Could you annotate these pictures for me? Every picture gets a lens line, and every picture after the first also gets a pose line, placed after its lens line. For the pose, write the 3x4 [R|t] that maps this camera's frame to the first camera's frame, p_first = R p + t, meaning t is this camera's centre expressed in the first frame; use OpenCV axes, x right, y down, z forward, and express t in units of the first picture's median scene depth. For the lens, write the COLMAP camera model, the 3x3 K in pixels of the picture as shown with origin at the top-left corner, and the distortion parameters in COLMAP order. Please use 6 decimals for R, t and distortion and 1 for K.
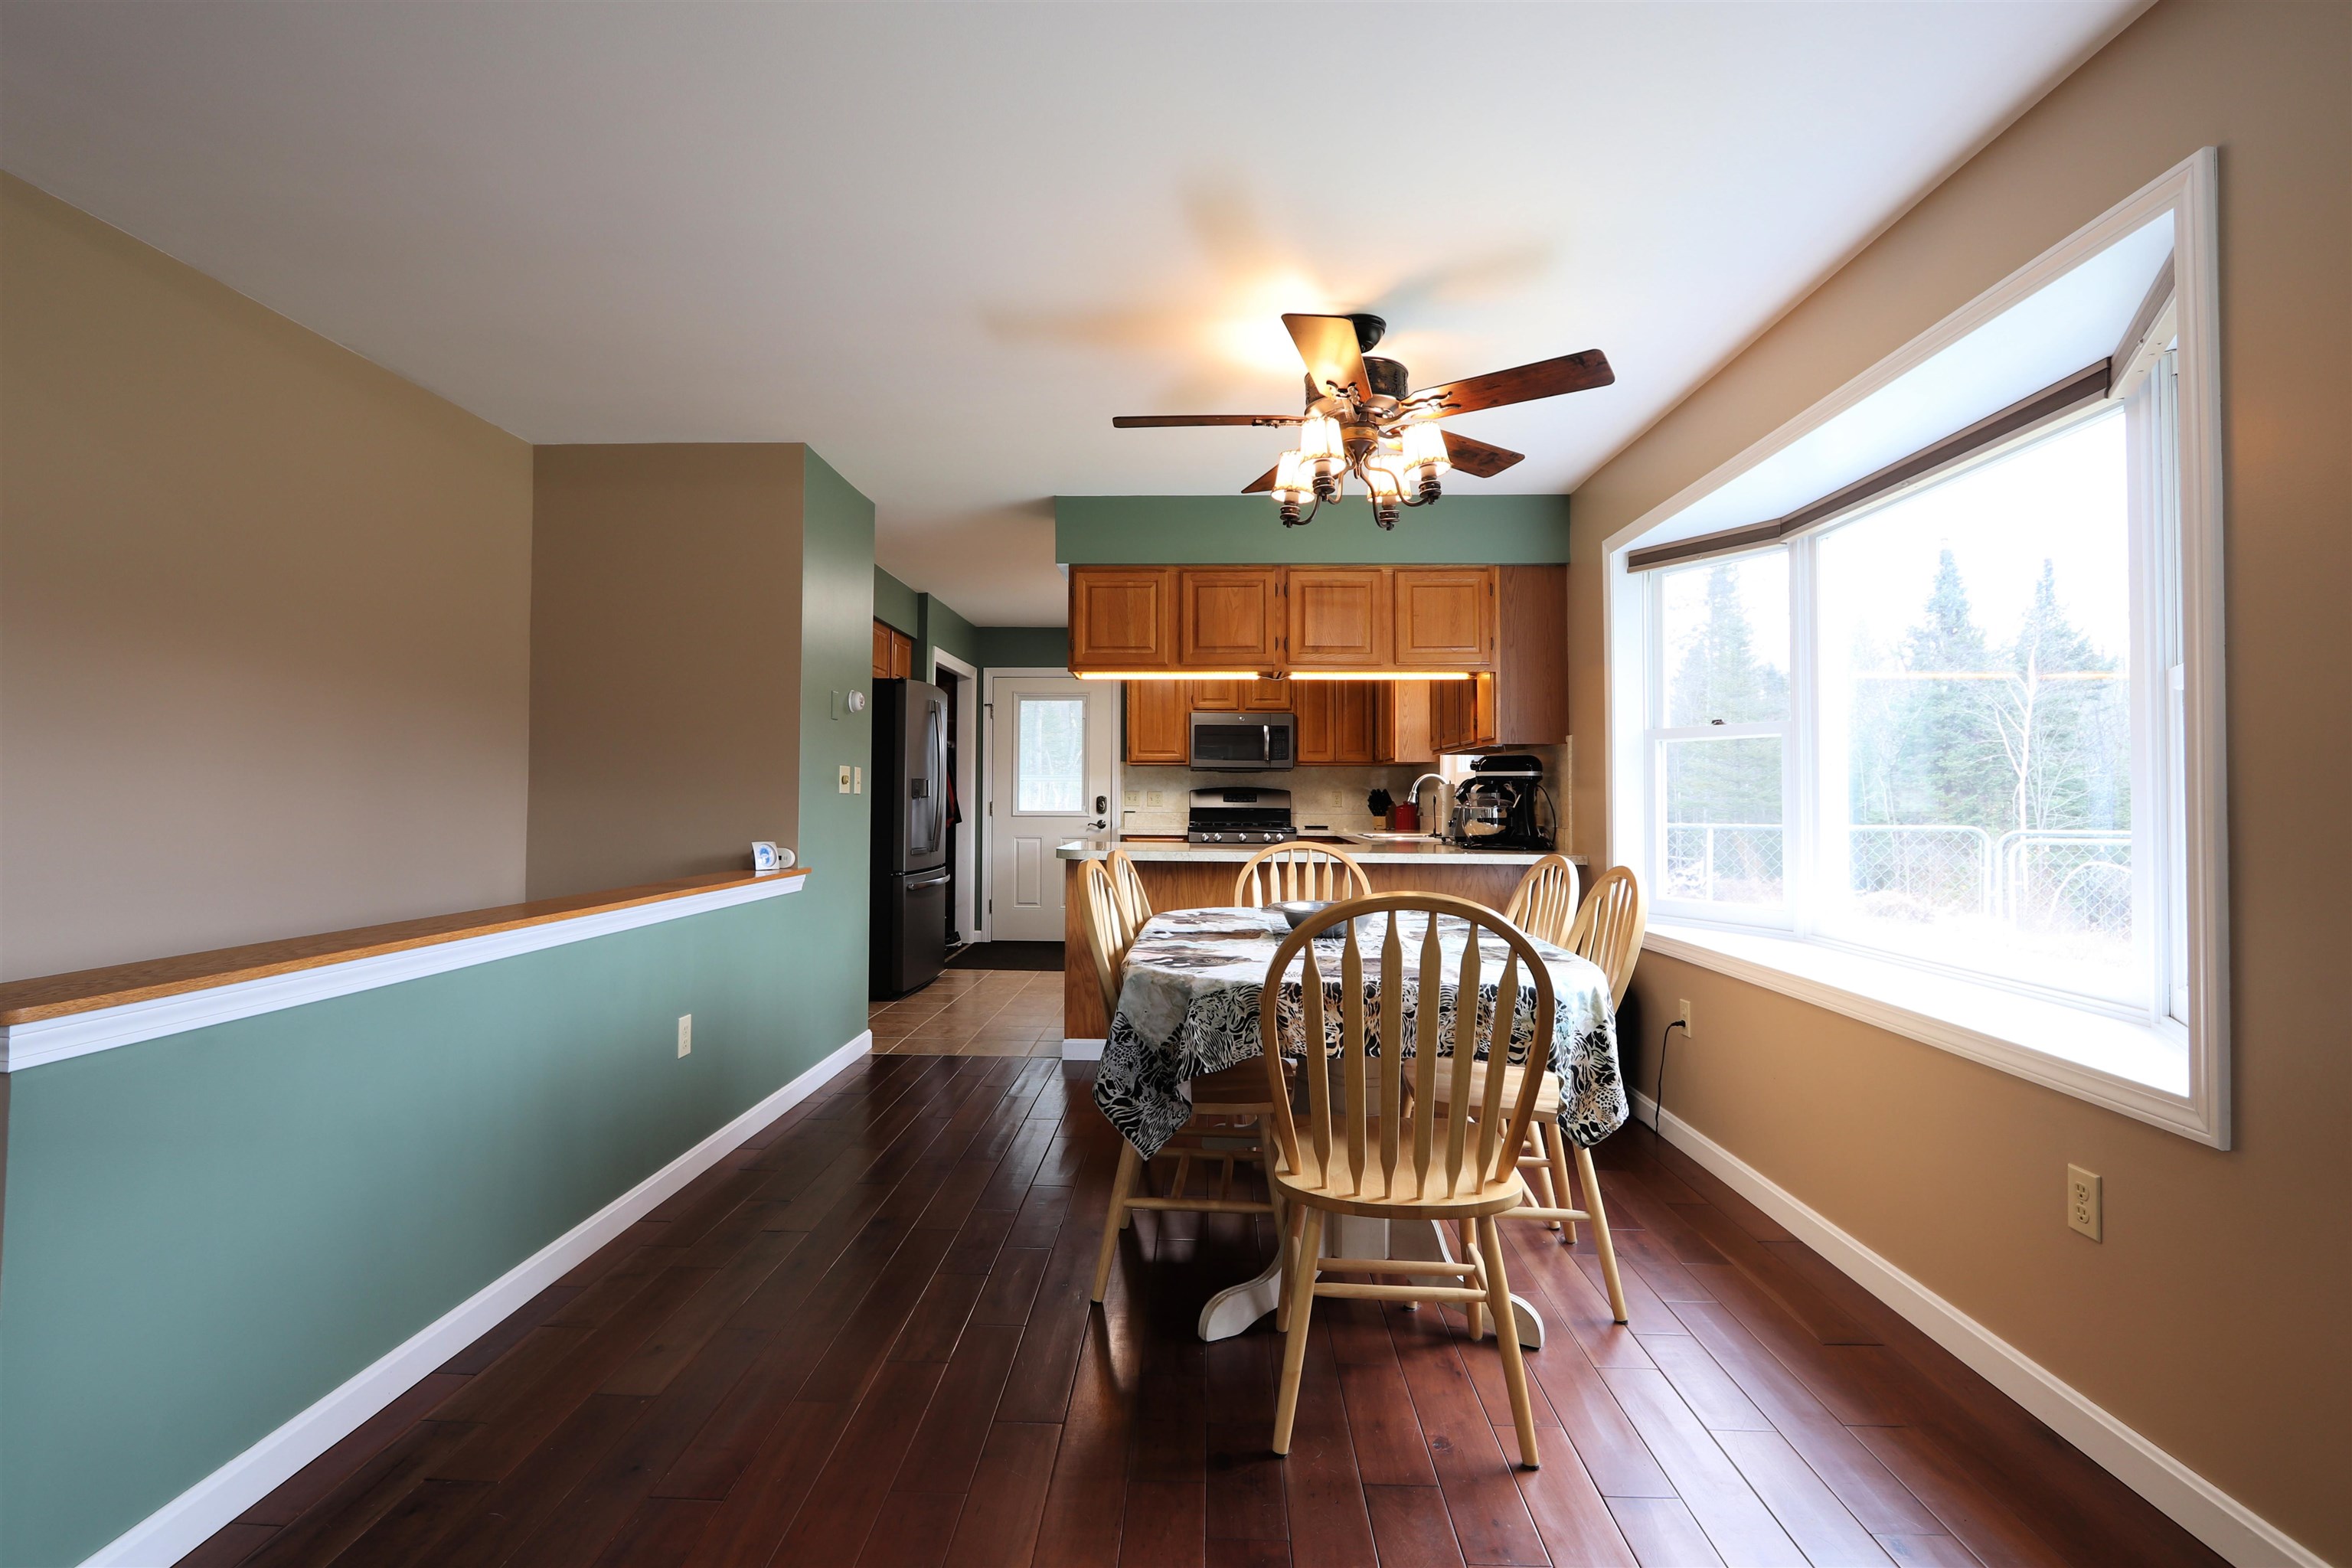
lens RADIAL K [[1108.2, 0, 1178.8], [0, 1108.2, 791.8], [0, 0, 1]] dist [-0.017610, 0.000444]
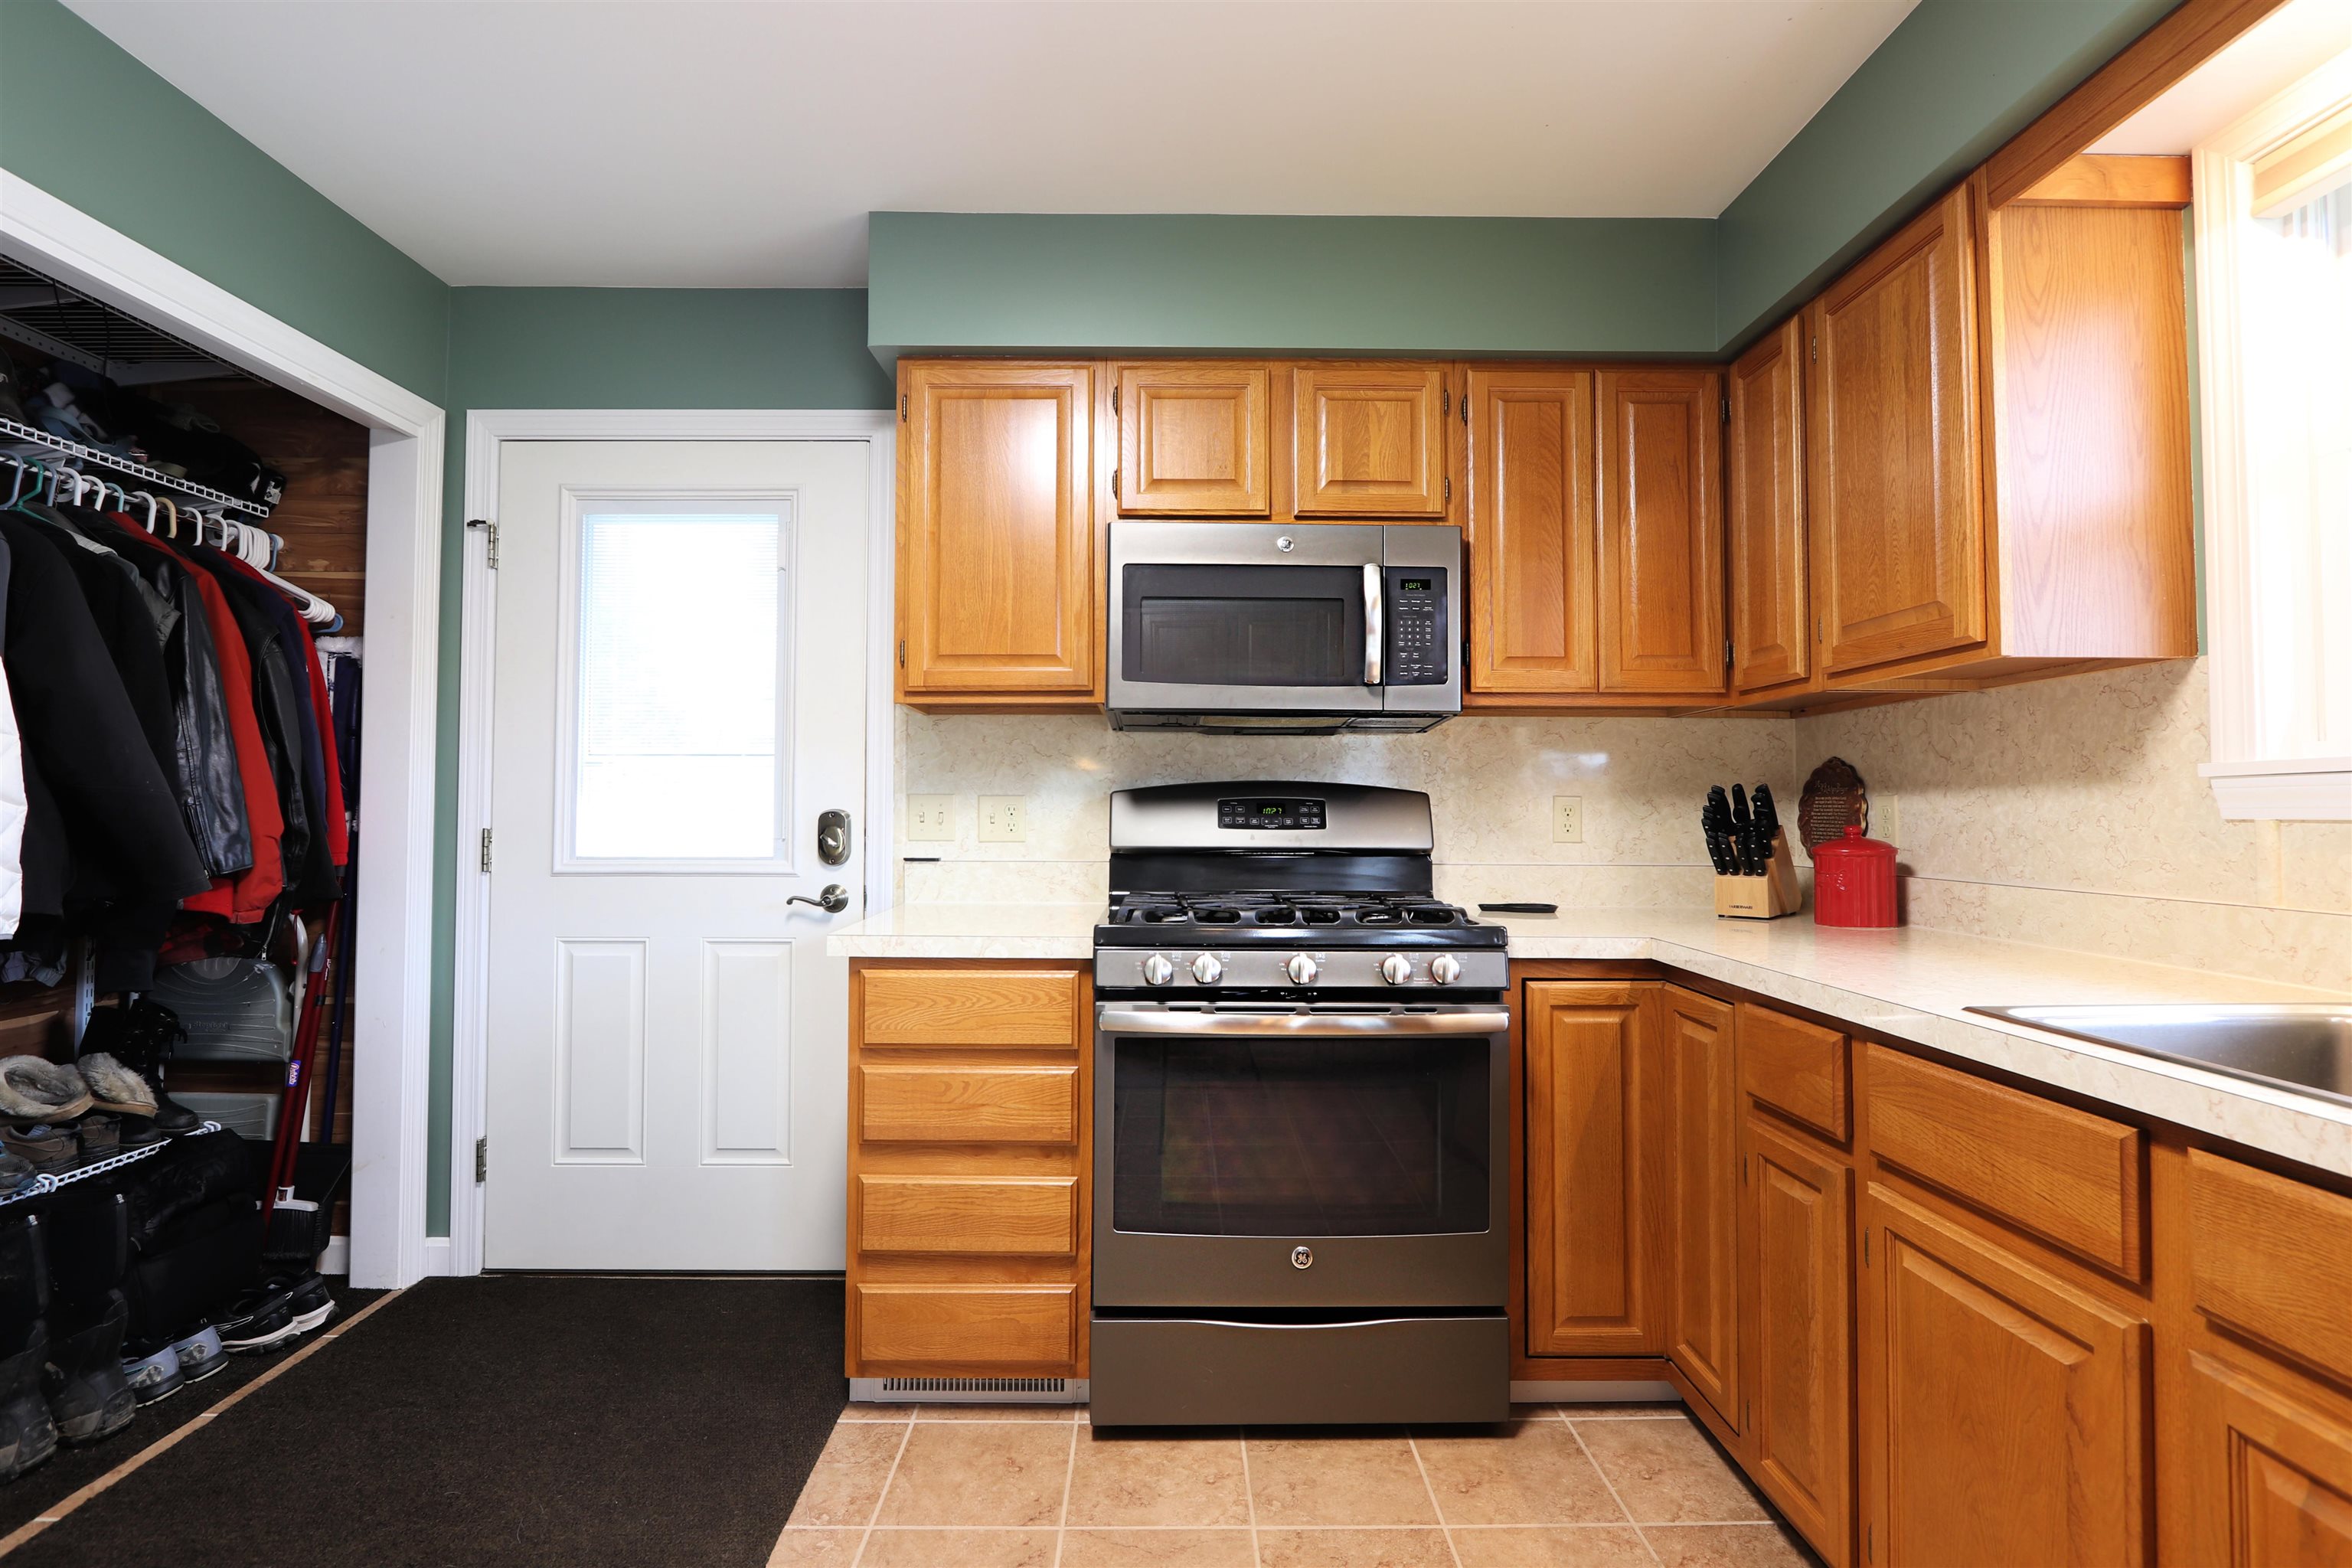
lens RADIAL K [[1108.2, 0, 1175.0], [0, 1108.2, 783.1], [0, 0, 1]] dist [-0.017610, 0.000444]
pose [[0.999853, -0.001022, 0.017100, 0.022427], [0.001160, 0.999967, -0.008051, -0.001133], [-0.017092, 0.008070, 0.999821, 0.683714]]
